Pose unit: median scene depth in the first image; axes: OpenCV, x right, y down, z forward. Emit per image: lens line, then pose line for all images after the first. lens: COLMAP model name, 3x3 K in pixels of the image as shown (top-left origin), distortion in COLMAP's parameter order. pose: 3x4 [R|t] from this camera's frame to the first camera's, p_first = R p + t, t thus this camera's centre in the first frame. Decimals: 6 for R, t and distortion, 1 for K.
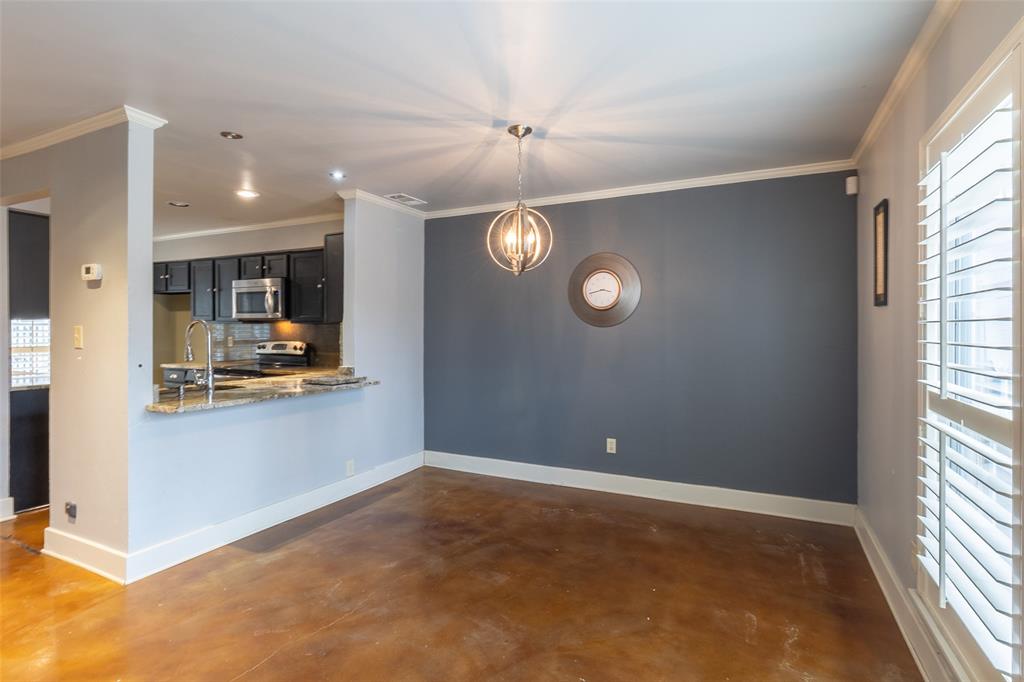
lens RADIAL K [[504.2, 0, 510.5], [0, 504.2, 331.4], [0, 0, 1]] dist [0.000348, 0.000208]
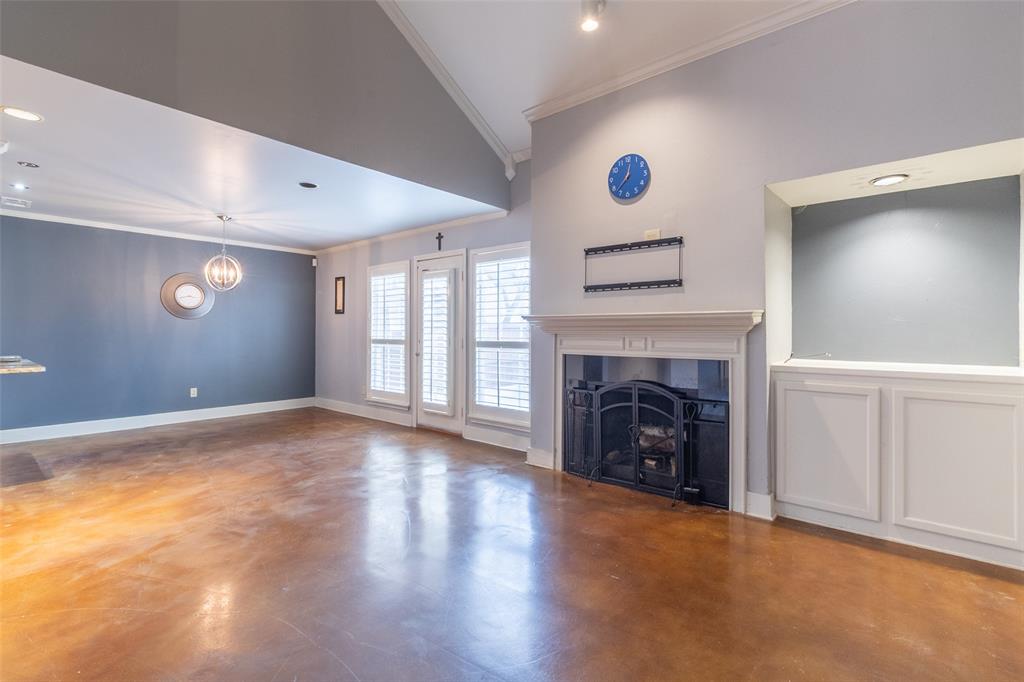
lens RADIAL K [[475.2, 0, 509.8], [0, 475.2, 327.2], [0, 0, 1]] dist [0.003778, 0.000145]
pose [[0.255380, 0.009365, 0.966795, -1.247849], [0.002656, 0.999943, -0.010388, 0.042285], [-0.966837, 0.005220, 0.255340, -0.460061]]
